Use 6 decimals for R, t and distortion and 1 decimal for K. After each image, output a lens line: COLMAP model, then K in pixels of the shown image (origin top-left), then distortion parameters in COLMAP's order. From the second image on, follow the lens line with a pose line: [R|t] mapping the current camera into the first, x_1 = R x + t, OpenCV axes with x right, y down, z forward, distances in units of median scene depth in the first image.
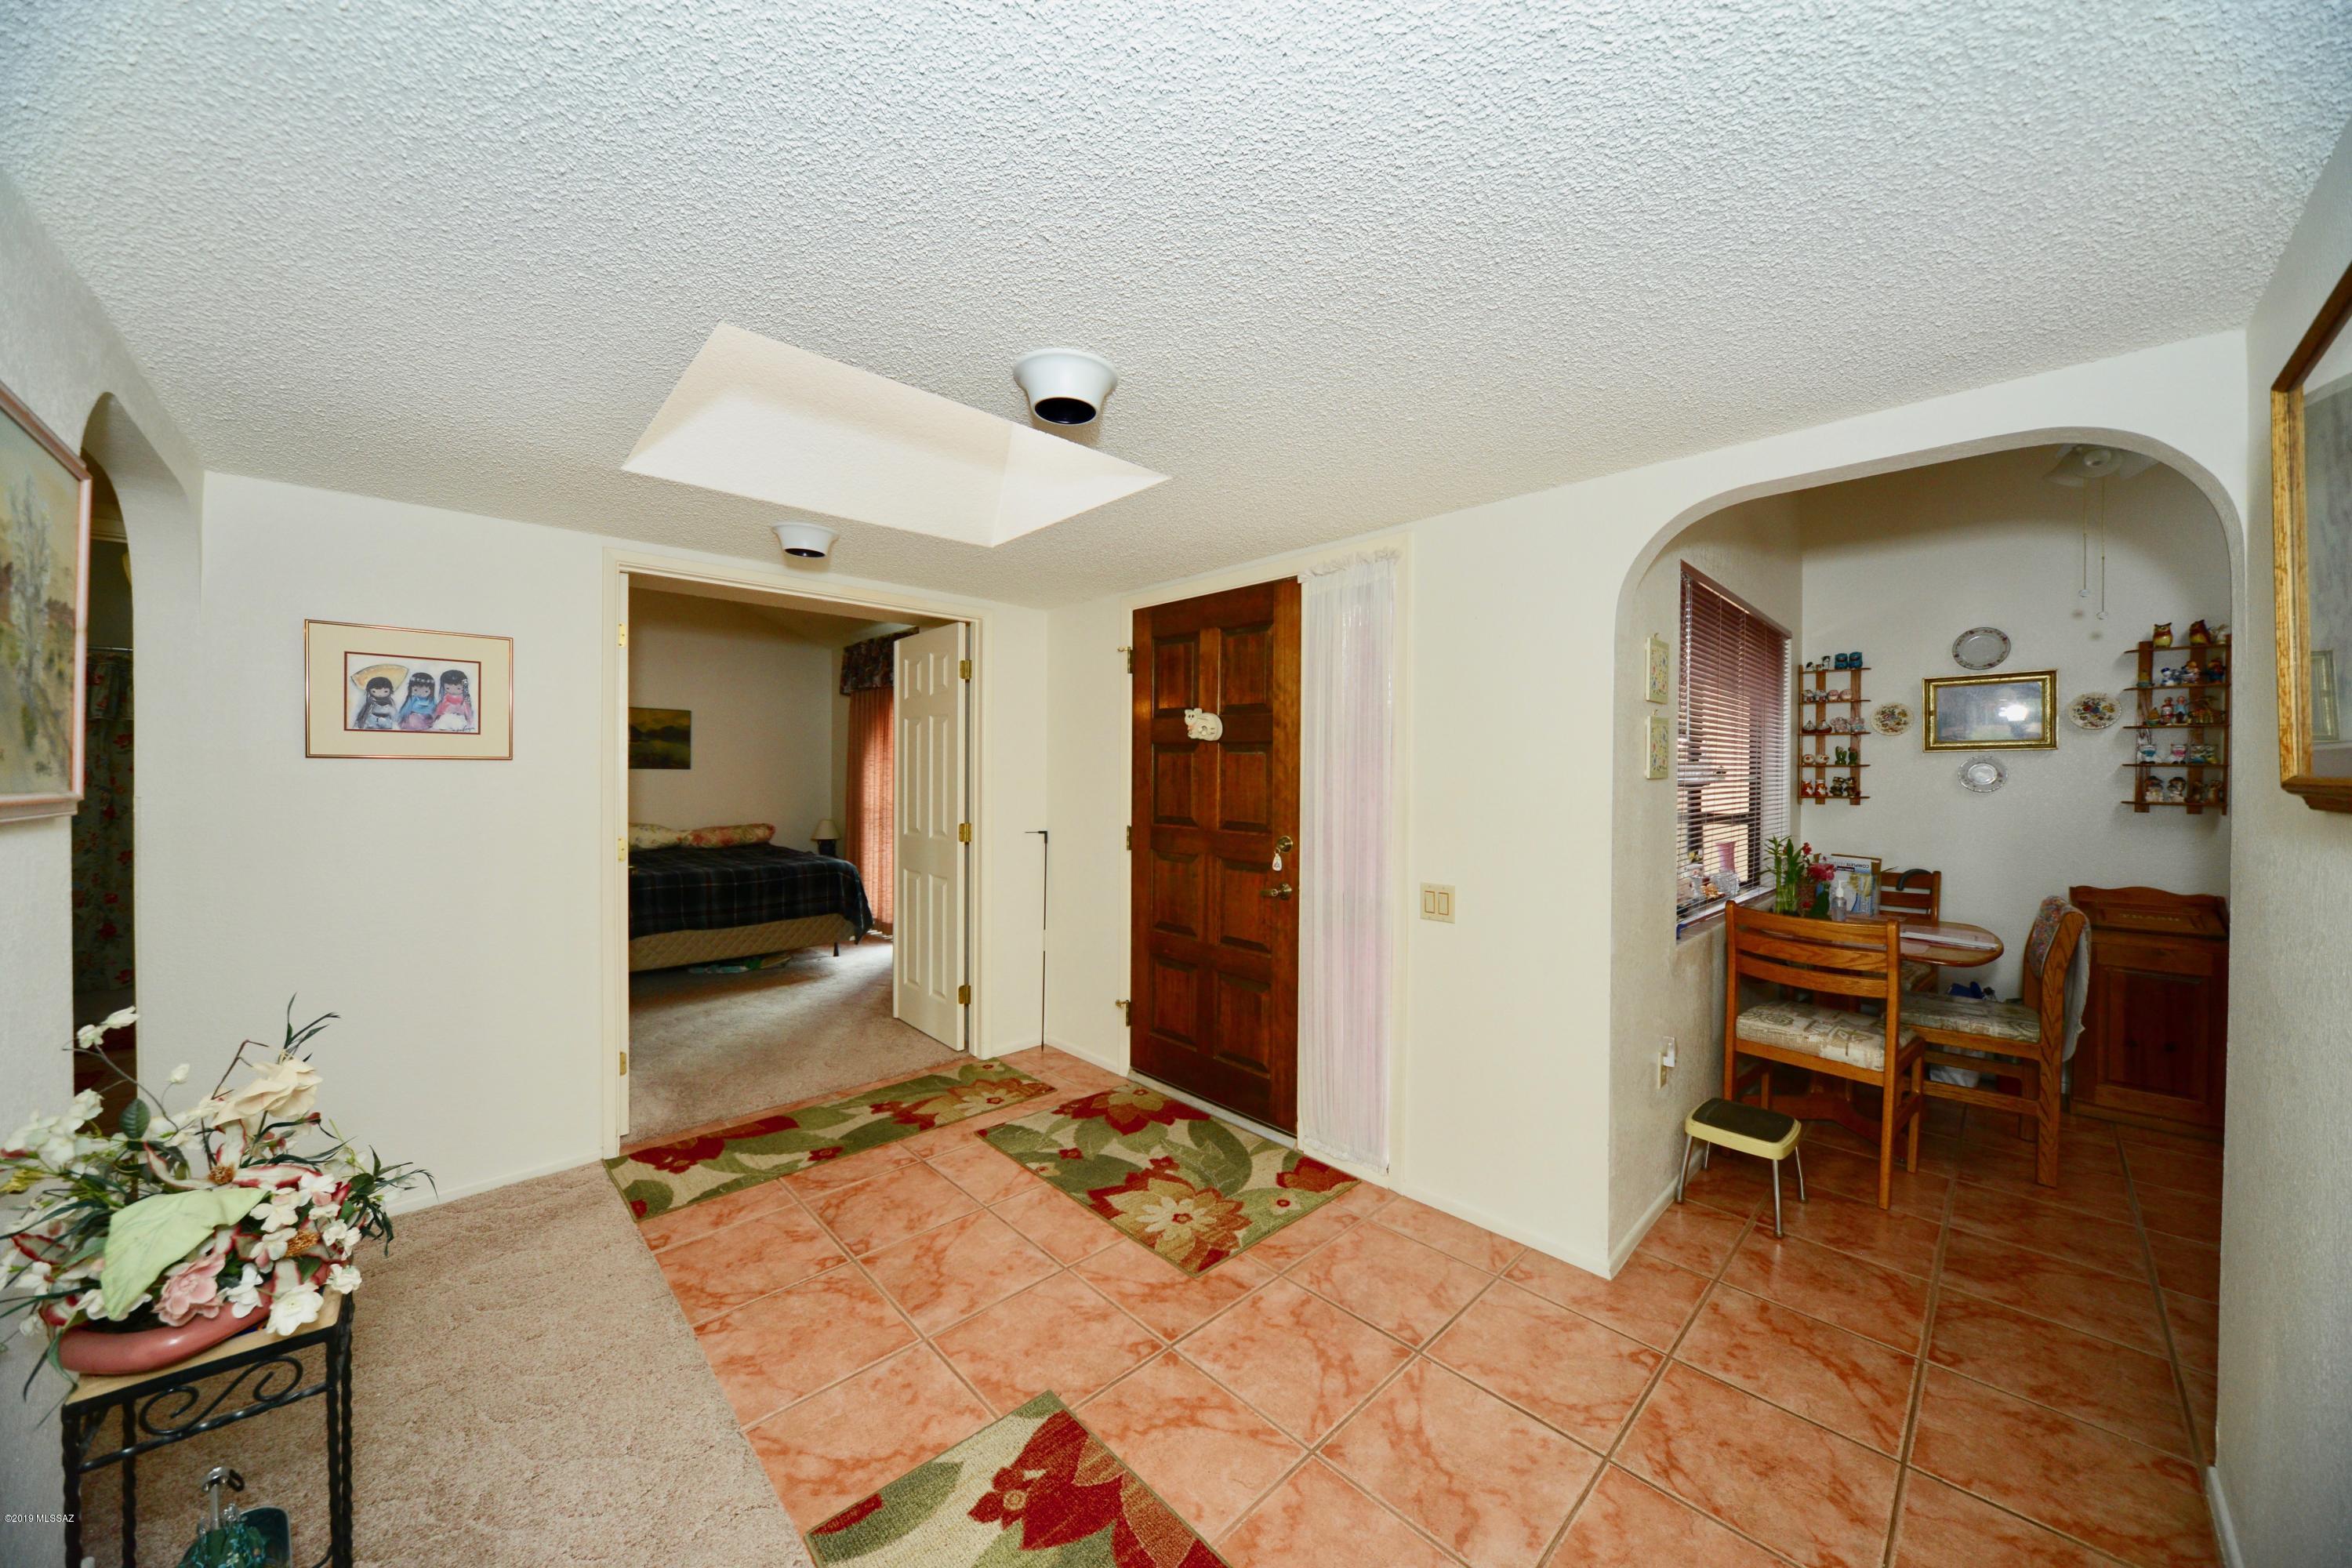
lens RADIAL K [[814.8, 0, 1170.2], [0, 814.8, 778.9], [0, 0, 1]] dist [-0.011420, 0.000324]
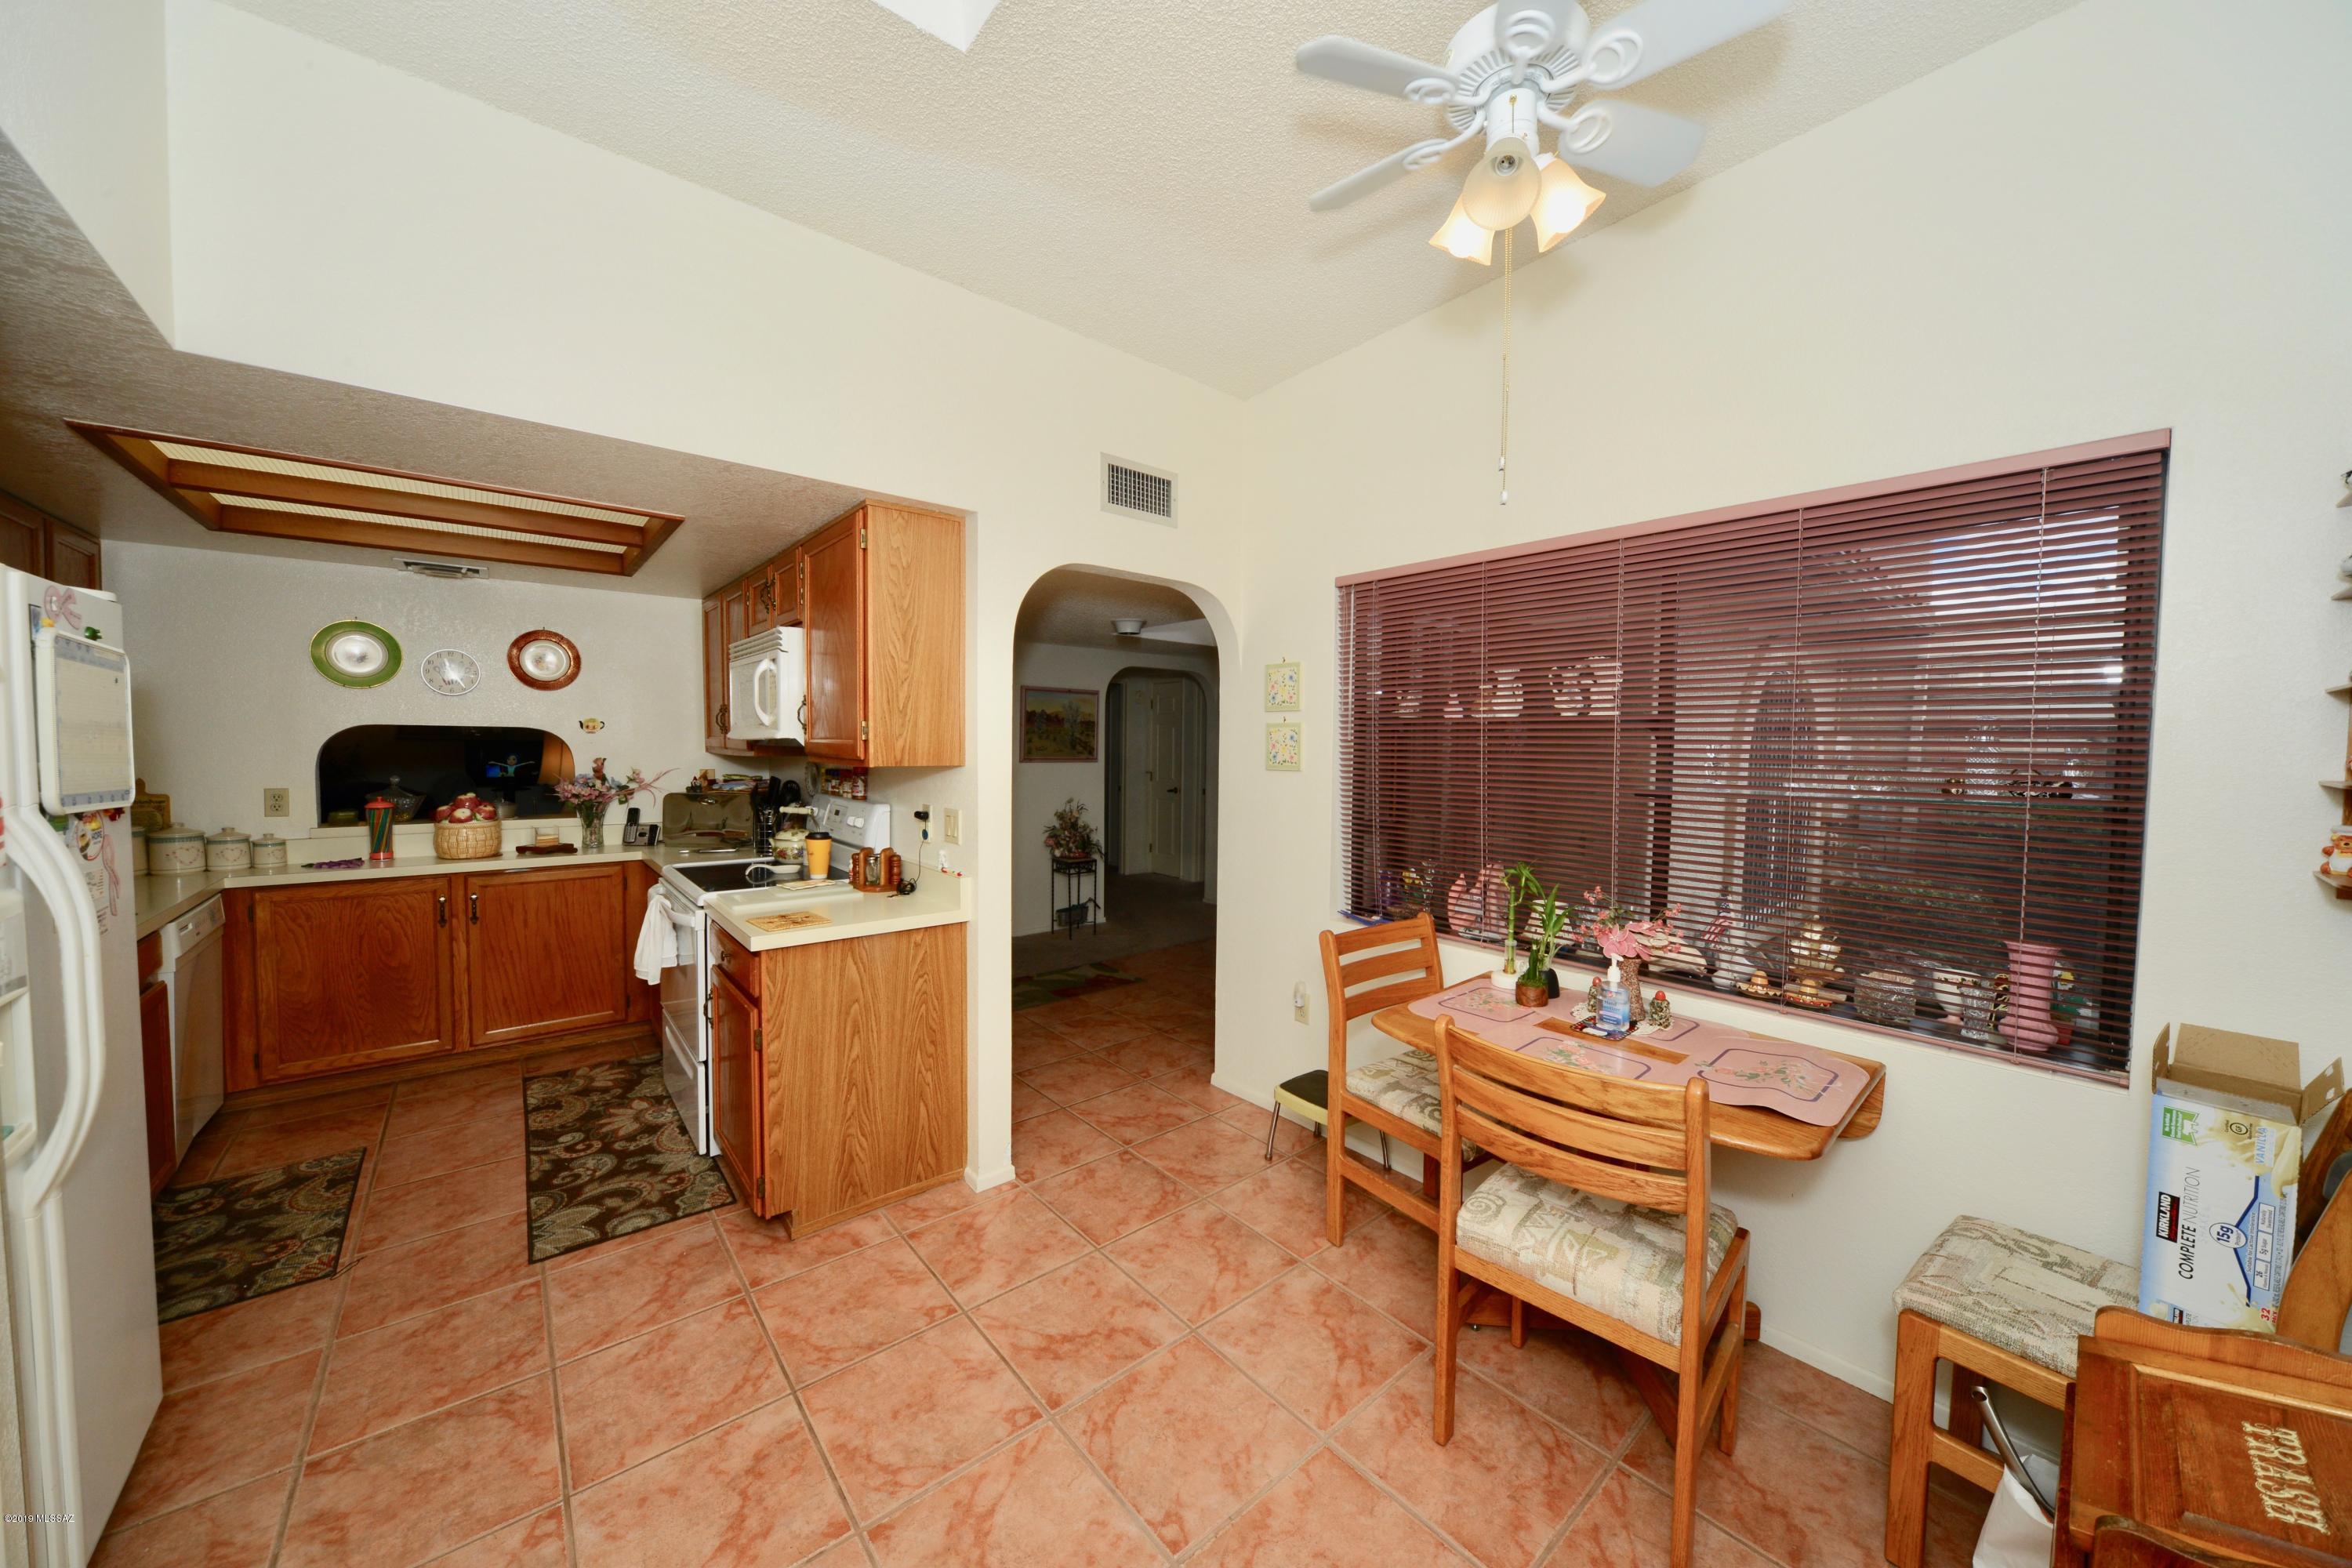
lens RADIAL K [[820.5, 0, 1147.3], [0, 820.5, 781.2], [0, 0, 1]] dist [-0.007704, 0.000138]
pose [[-0.078834, 0.046006, -0.995826, 1.456621], [-0.014728, 0.998772, 0.047308, -0.033564], [0.996779, 0.018396, -0.078060, 0.668292]]
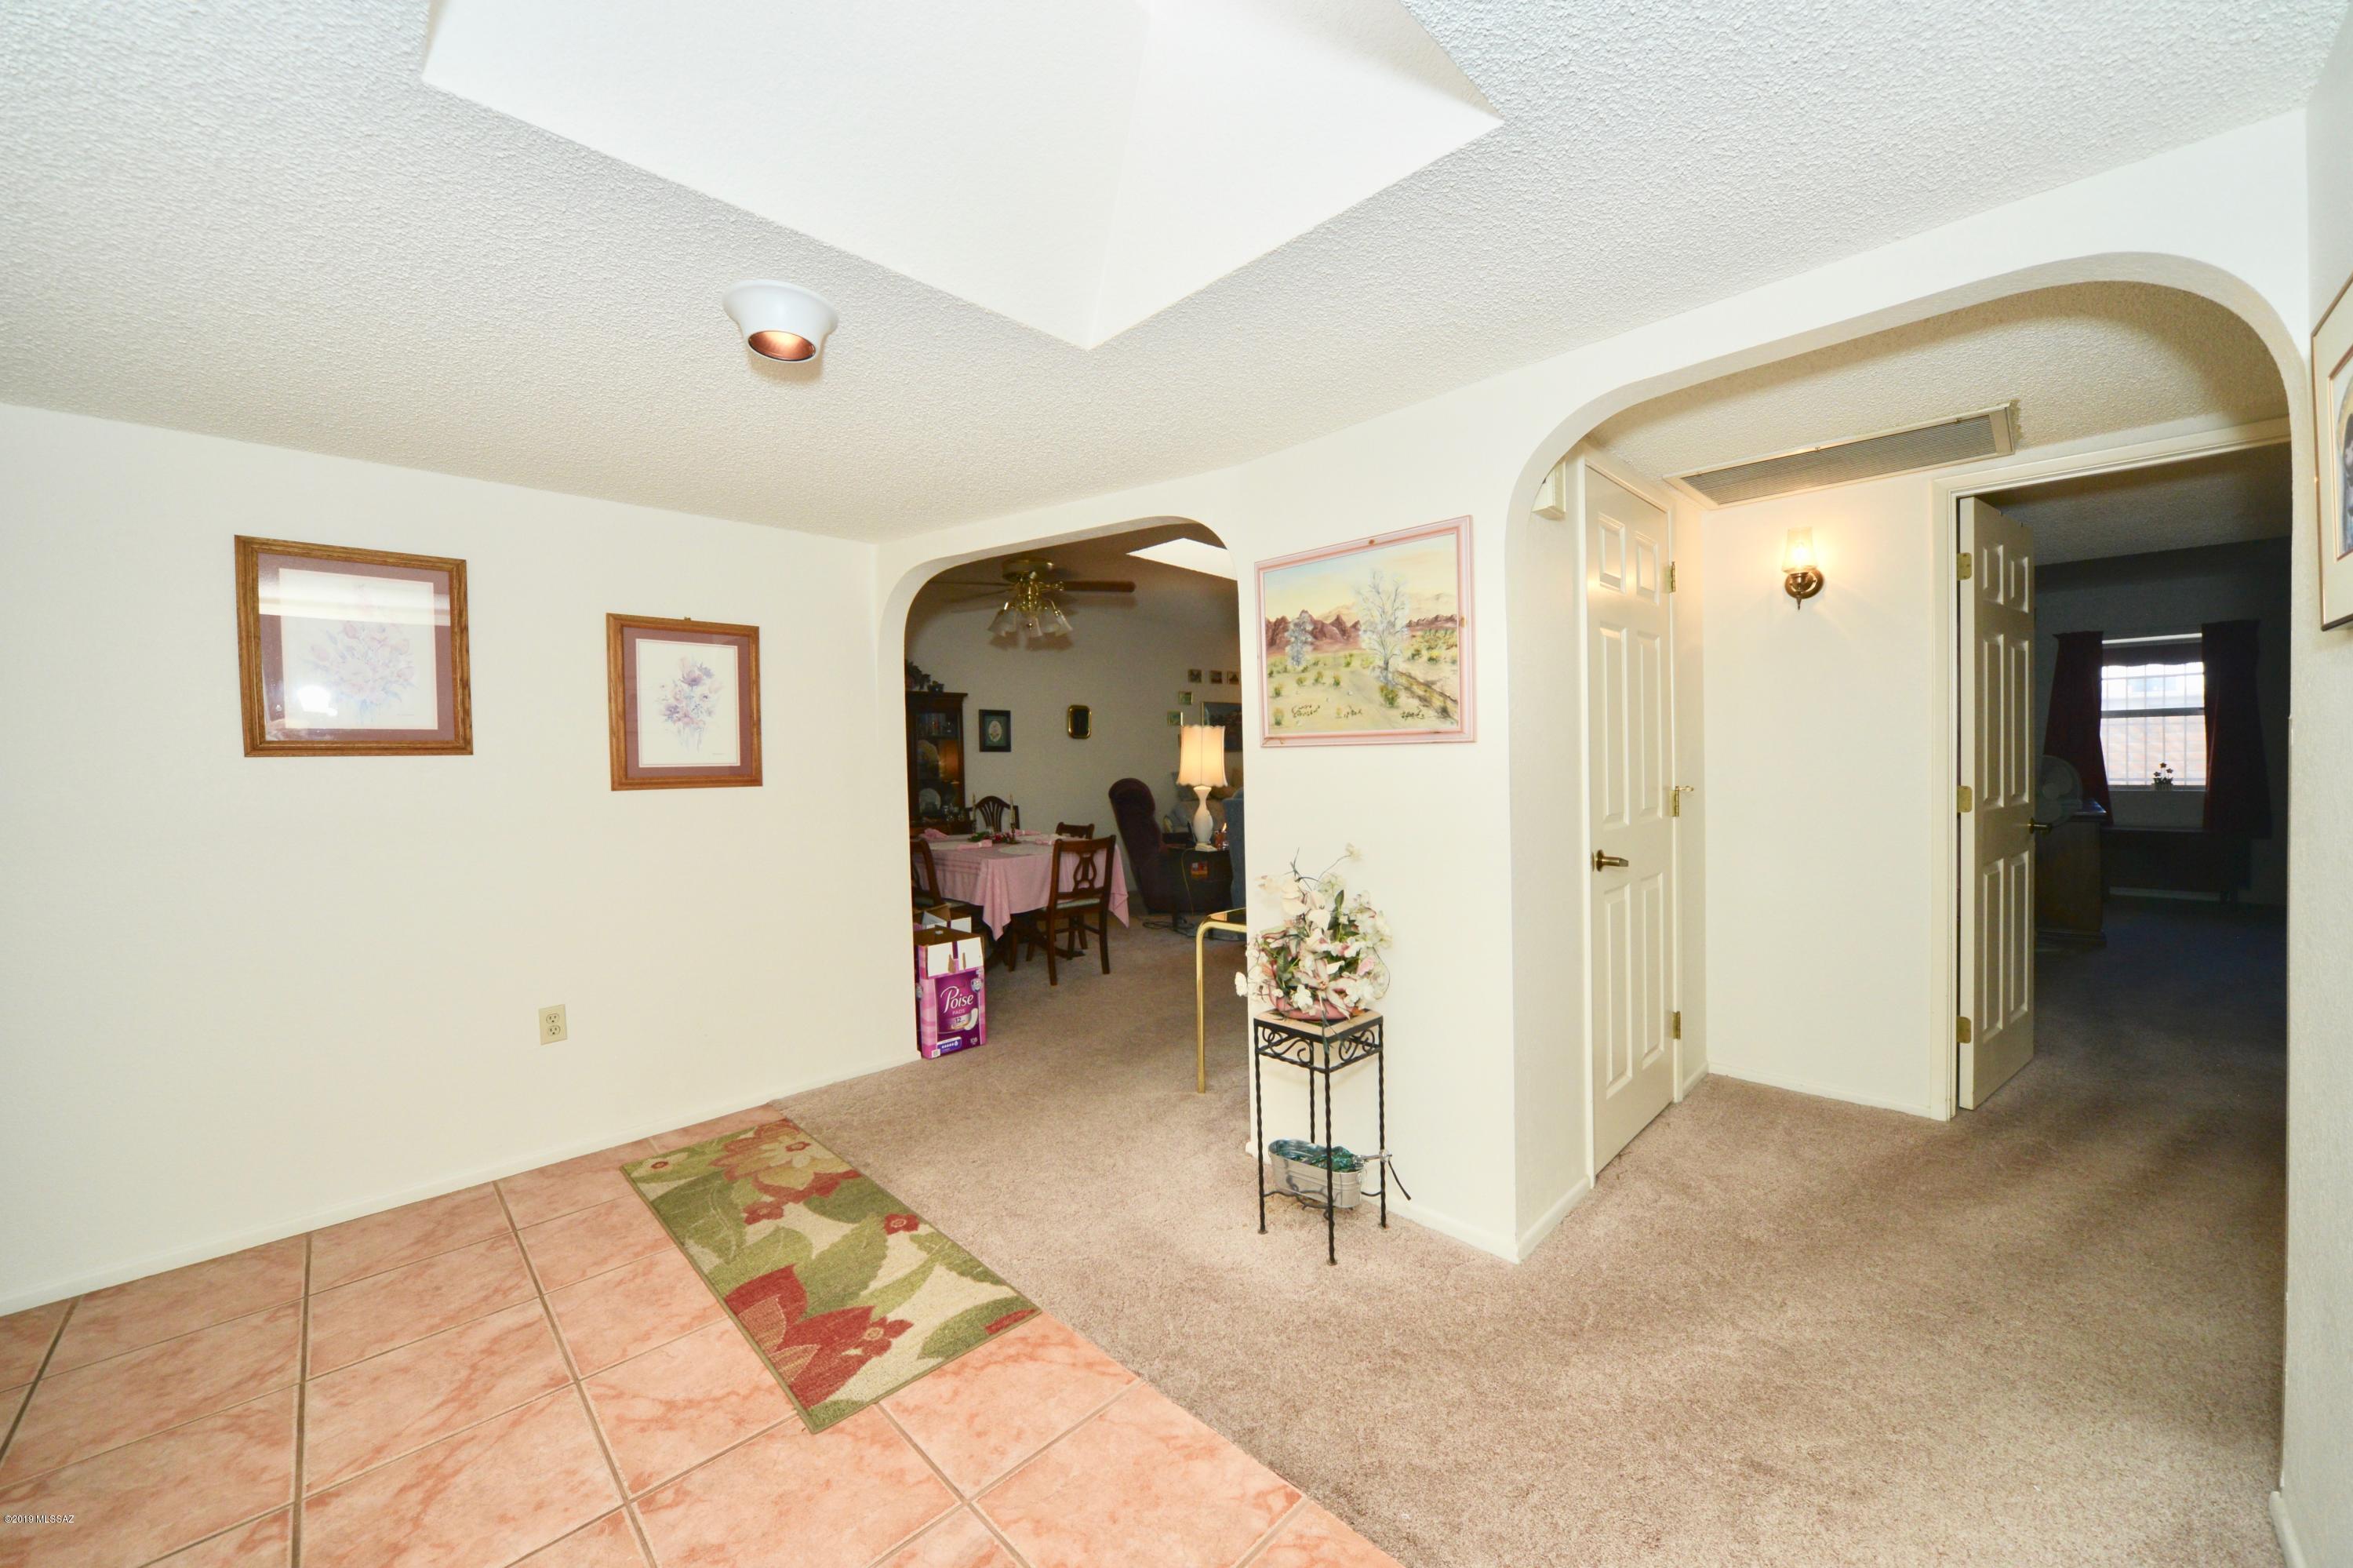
lens RADIAL K [[859.8, 0, 1175.7], [0, 859.8, 777.8], [0, 0, 1]] dist [-0.014743, 0.000558]
pose [[-0.999571, 0.018515, -0.022704, -0.292682], [0.017922, 0.999500, 0.026033, 0.023914], [0.023174, 0.025615, -0.999403, 1.053567]]
